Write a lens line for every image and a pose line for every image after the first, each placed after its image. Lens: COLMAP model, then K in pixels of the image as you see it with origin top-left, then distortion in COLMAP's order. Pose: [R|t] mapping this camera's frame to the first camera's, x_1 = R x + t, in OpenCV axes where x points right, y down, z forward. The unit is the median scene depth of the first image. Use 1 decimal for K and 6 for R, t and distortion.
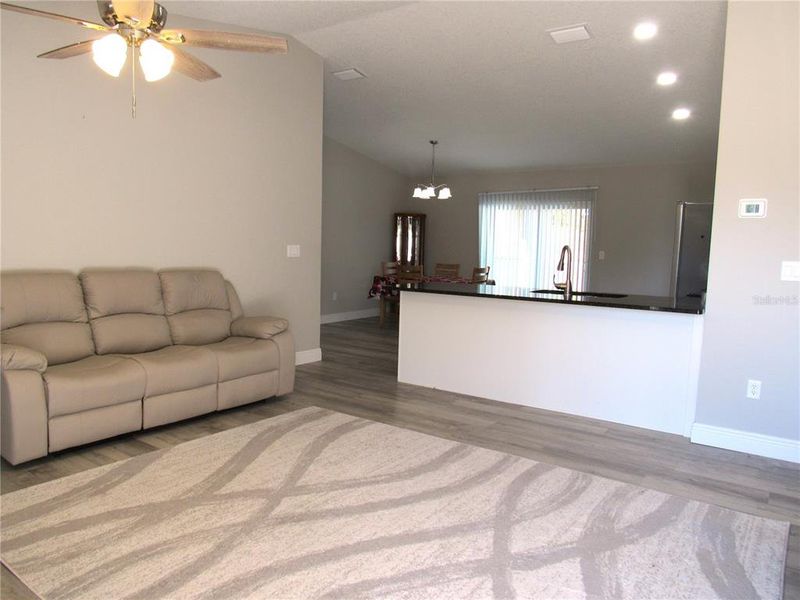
lens RADIAL K [[567.3, 0, 400.0], [0, 567.3, 300.0], [0, 0, 1]] dist [-0.002118, -0.001349]
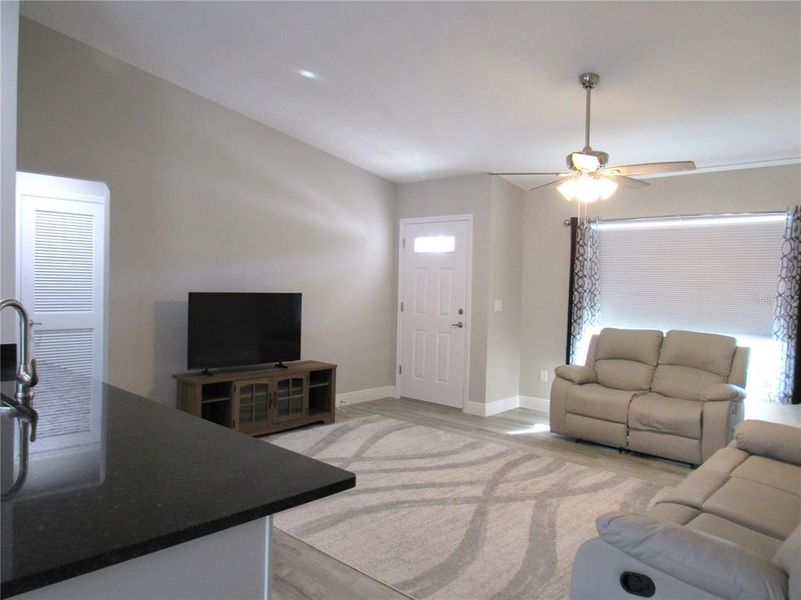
lens RADIAL K [[568.0, 0, 400.5], [0, 568.0, 300.0], [0, 0, 1]] dist [-0.002118, -0.001349]
pose [[-0.990302, -0.055630, 0.127305, -0.138180], [-0.039149, 0.990938, 0.128485, -0.228066], [-0.133299, 0.122255, -0.983507, 1.953220]]
